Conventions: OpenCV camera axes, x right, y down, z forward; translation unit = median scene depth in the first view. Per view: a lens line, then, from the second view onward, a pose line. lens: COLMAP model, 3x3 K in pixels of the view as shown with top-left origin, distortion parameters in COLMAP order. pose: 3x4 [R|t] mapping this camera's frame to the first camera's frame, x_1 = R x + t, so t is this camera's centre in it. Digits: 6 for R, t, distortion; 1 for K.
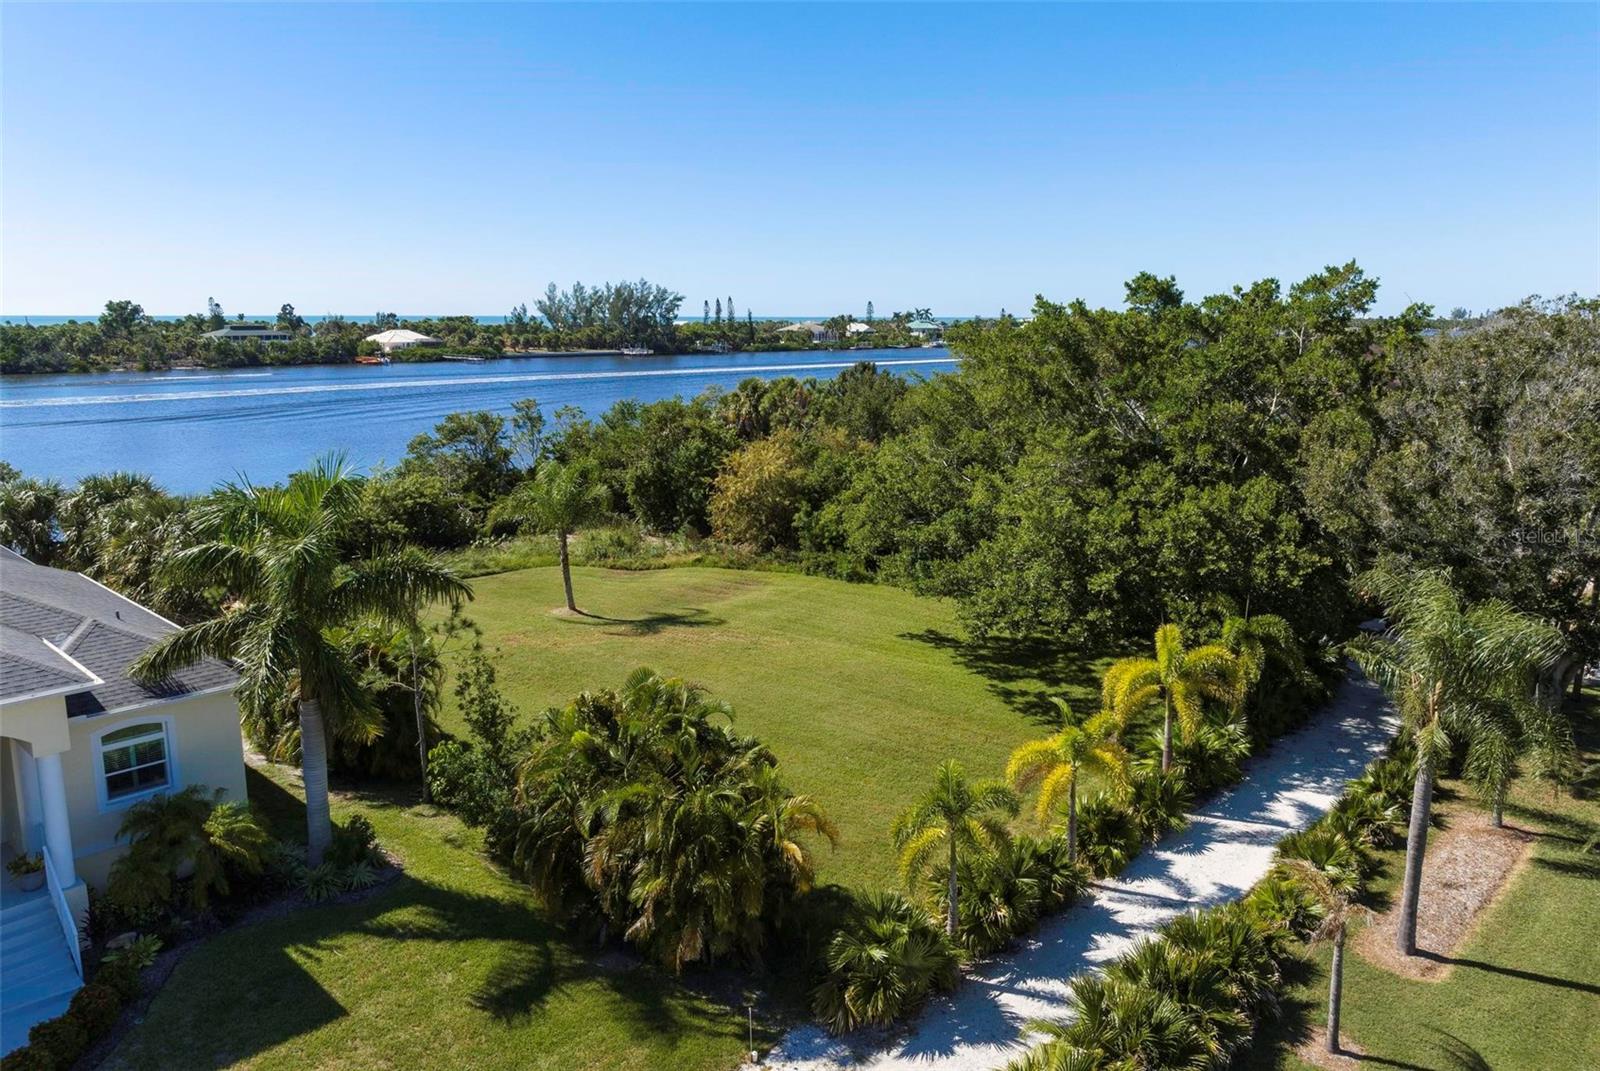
lens RADIAL K [[1122.0, 0, 793.9], [0, 1122.0, 533.3], [0, 0, 1]] dist [-0.006294, 0.002553]
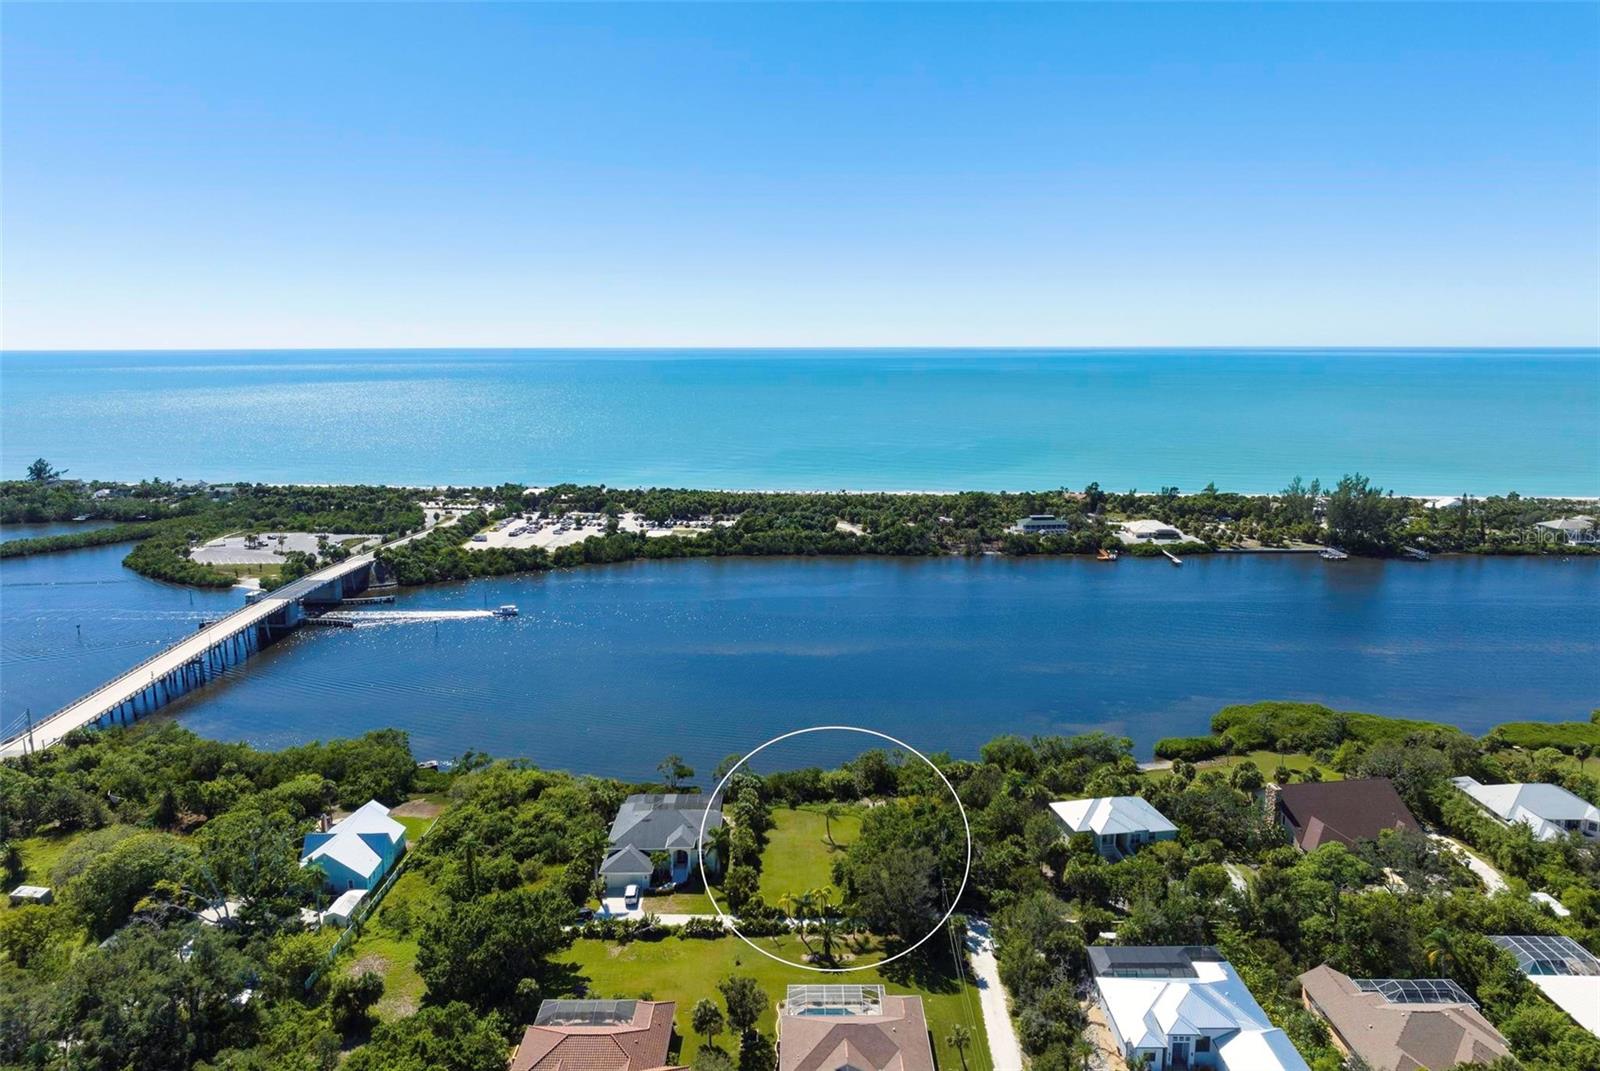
lens RADIAL K [[1115.5, 0, 804.4], [0, 1115.5, 528.0], [0, 0, 1]] dist [0.006150, -0.008375]
pose [[0.691268, 0.115338, -0.713334, 2.161517], [-0.134496, 0.990466, 0.029811, -0.993723], [0.709971, 0.075333, 0.700190, -1.710311]]
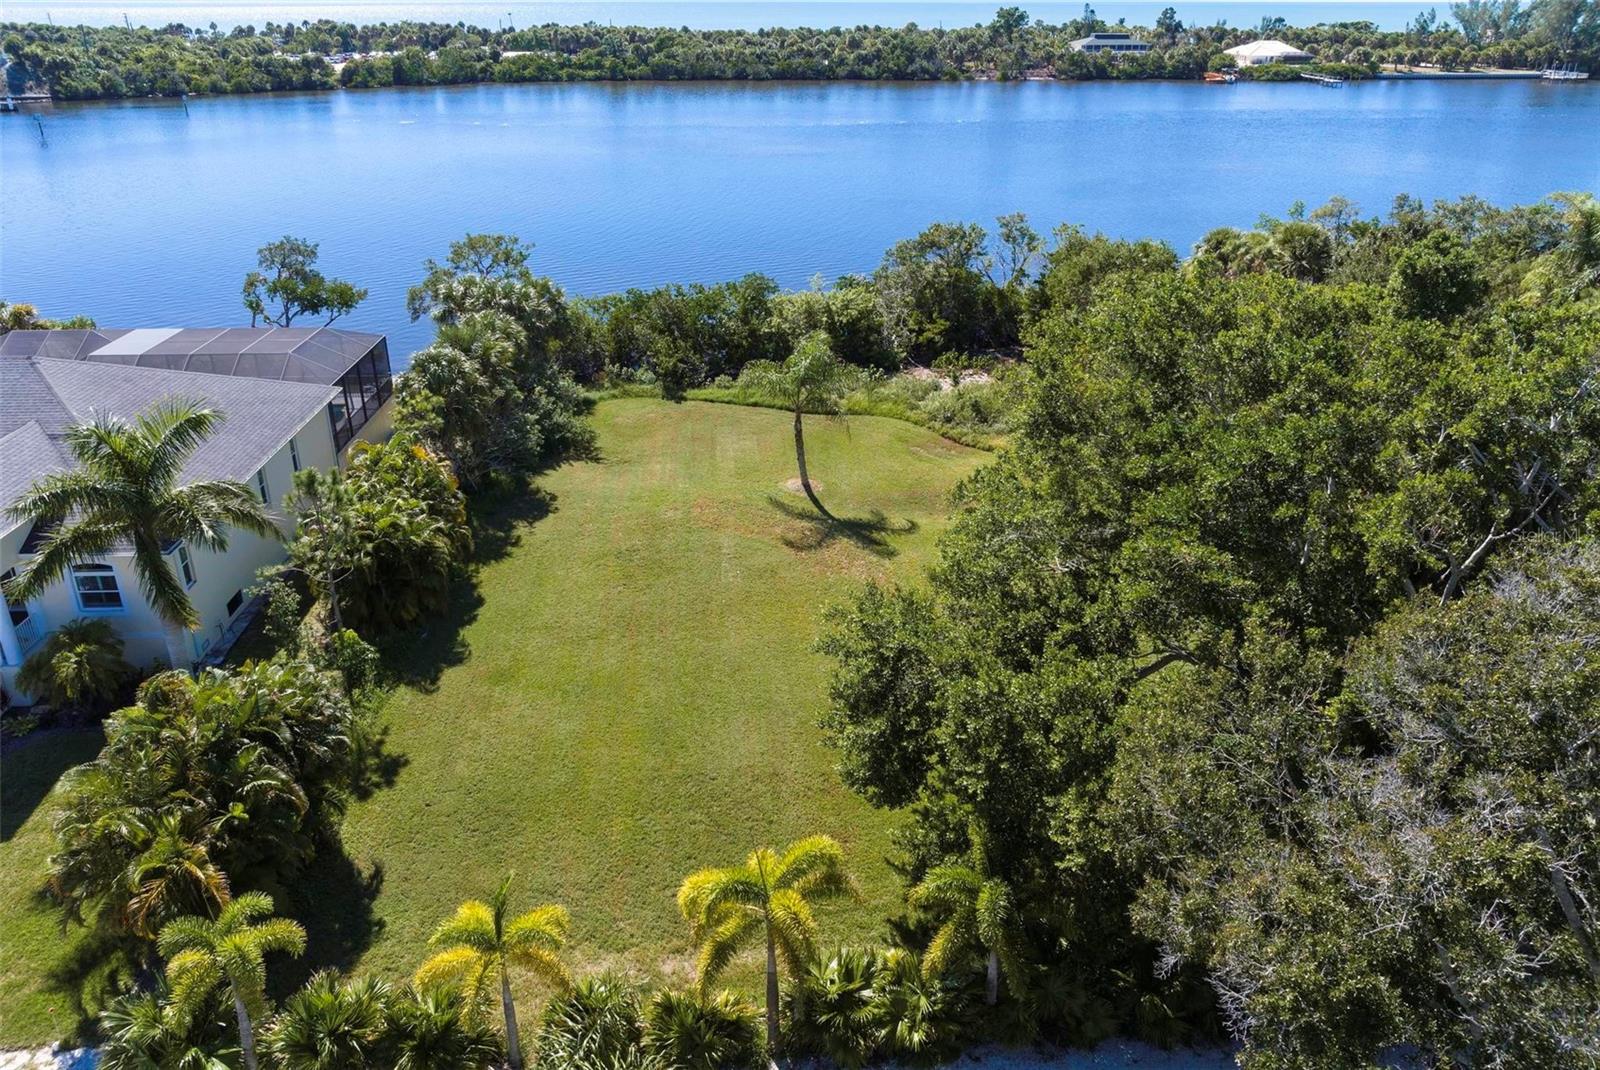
lens RADIAL K [[1125.4, 0, 807.7], [0, 1125.4, 461.1], [0, 0, 1]] dist [-0.022868, 0.036276]
pose [[0.720245, 0.264487, -0.641322, 0.377540], [-0.132631, 0.959915, 0.246925, -0.171366], [0.680923, -0.092788, 0.726453, 0.248064]]
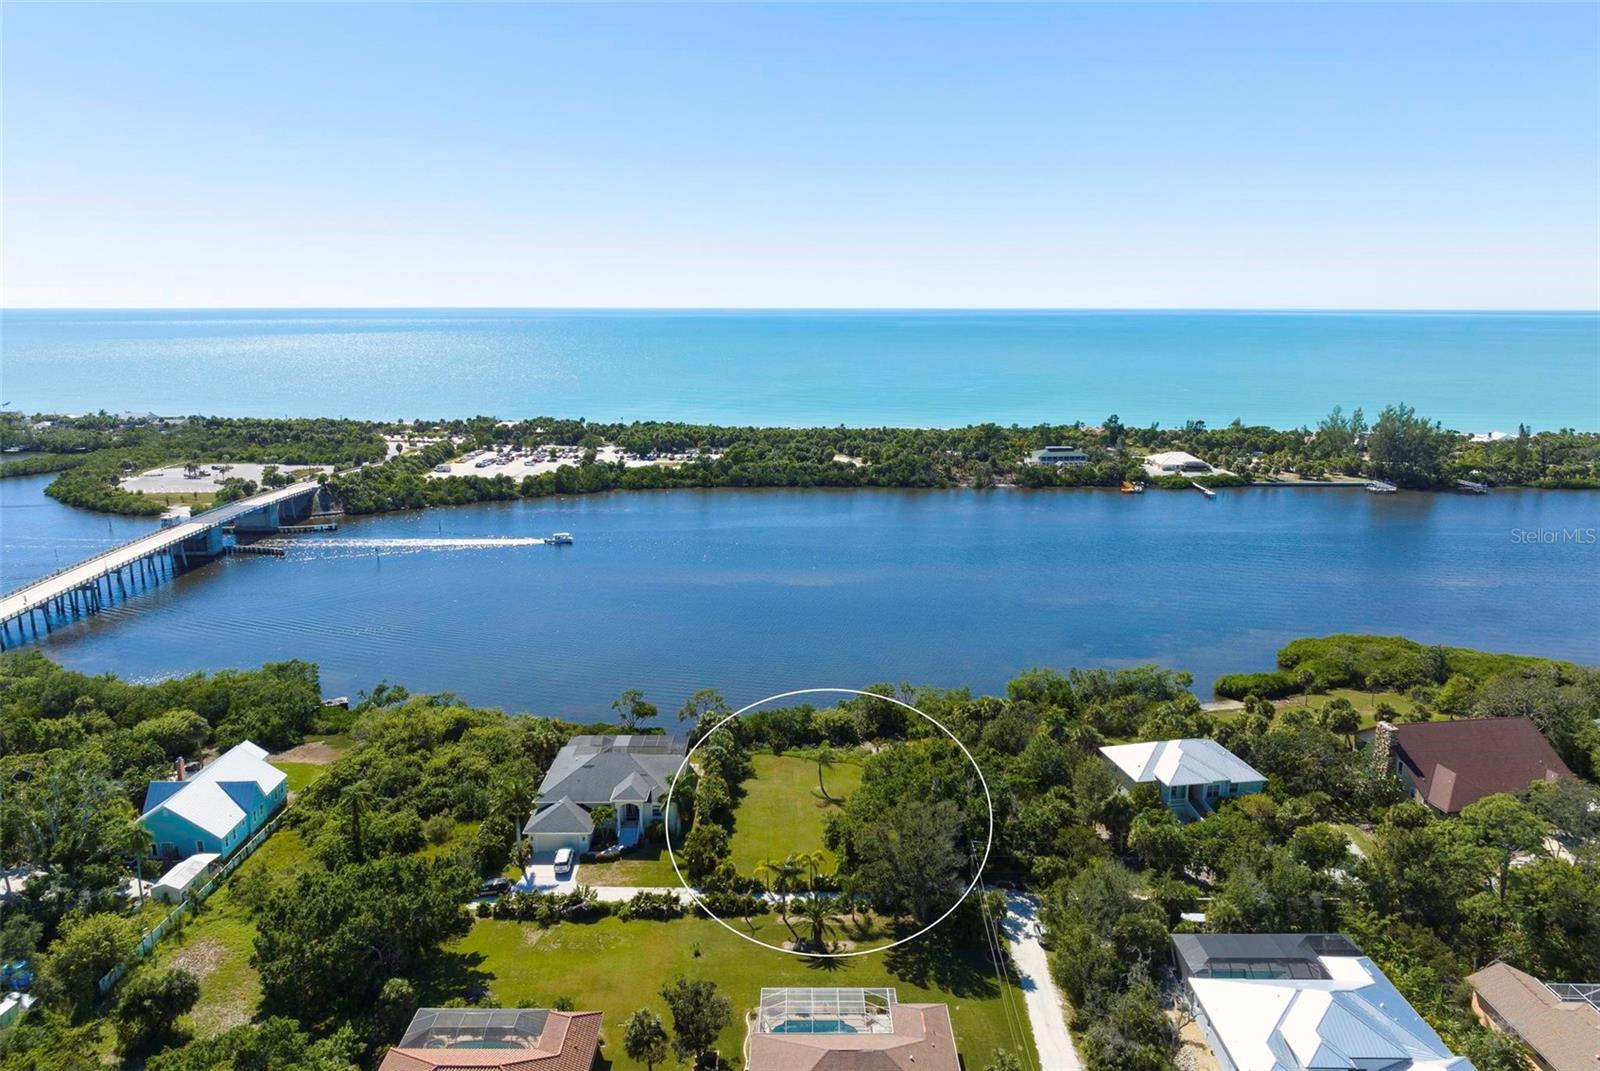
lens RADIAL K [[1115.5, 0, 804.4], [0, 1115.5, 528.0], [0, 0, 1]] dist [0.006150, -0.008375]
pose [[0.692024, 0.141236, -0.707923, 1.678243], [-0.137817, 0.988485, 0.062489, -0.750595], [0.708597, 0.054320, 0.703520, -1.155556]]
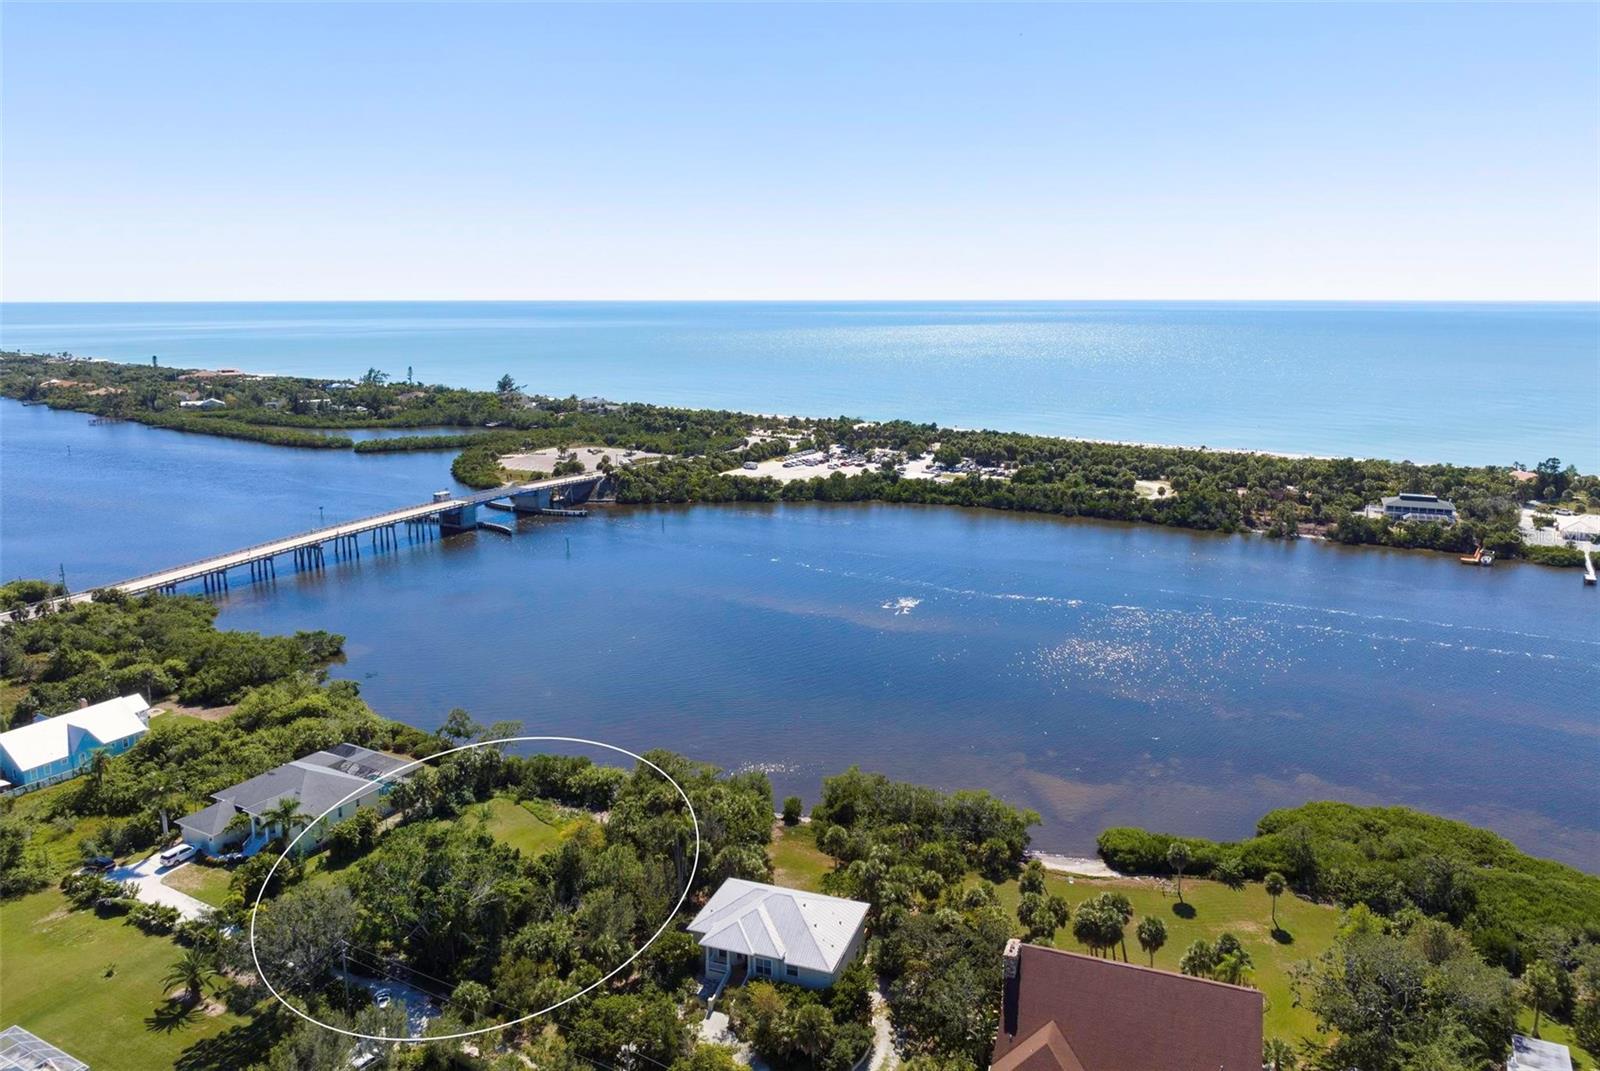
lens RADIAL K [[1115.5, 0, 804.4], [0, 1115.5, 528.0], [0, 0, 1]] dist [0.006150, -0.008375]
pose [[0.239314, 0.196016, -0.950950, 2.394653], [-0.183543, 0.970884, 0.153935, -1.229500], [0.953436, 0.137702, 0.268324, 0.775425]]
